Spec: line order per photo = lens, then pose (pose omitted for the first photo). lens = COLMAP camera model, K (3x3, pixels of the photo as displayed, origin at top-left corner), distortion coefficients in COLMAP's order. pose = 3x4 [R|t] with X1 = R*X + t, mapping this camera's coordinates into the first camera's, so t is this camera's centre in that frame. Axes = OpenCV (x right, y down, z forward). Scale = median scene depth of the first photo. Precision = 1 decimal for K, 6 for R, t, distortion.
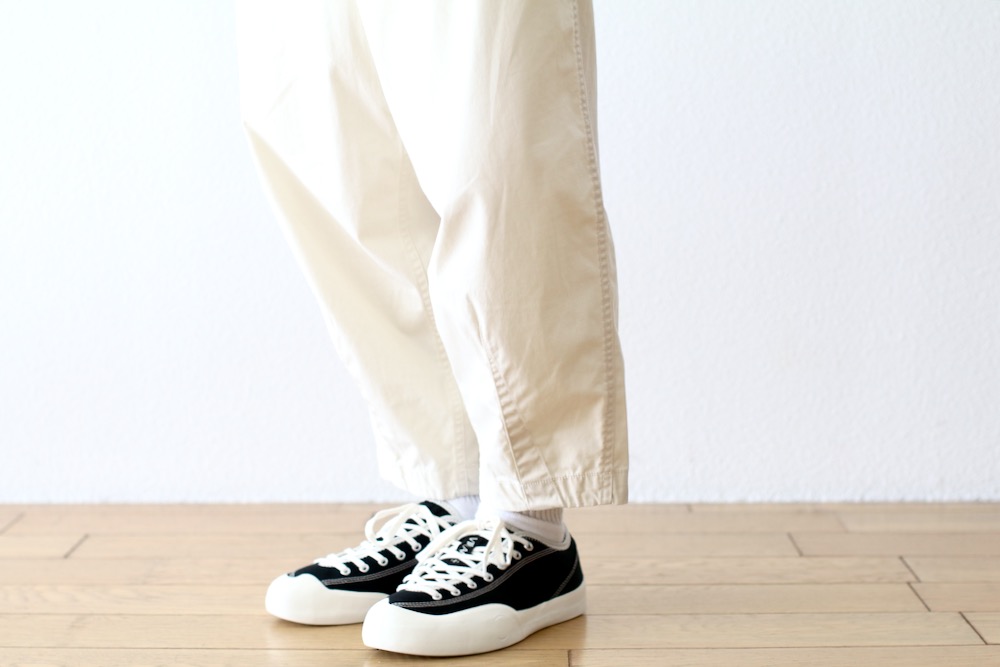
lens RADIAL K [[2423.1, 0, 499.3], [0, 2423.1, 335.9], [0, 0, 1]] dist [-0.162937, 0.000000]
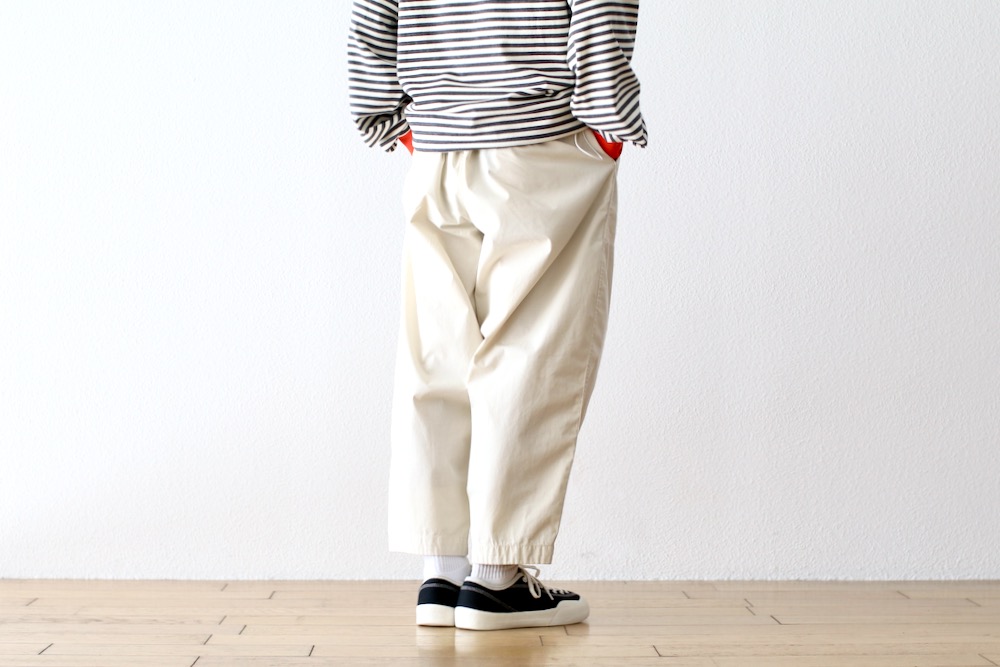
lens RADIAL K [[2423.1, 0, 492.2], [0, 2423.1, 332.5], [0, 0, 1]] dist [-0.162937, 0.000000]
pose [[0.999571, 0.006742, 0.028505, -0.061417], [-0.003917, 0.995177, -0.098016, 0.062402], [-0.029028, 0.097862, 0.994777, -0.670525]]
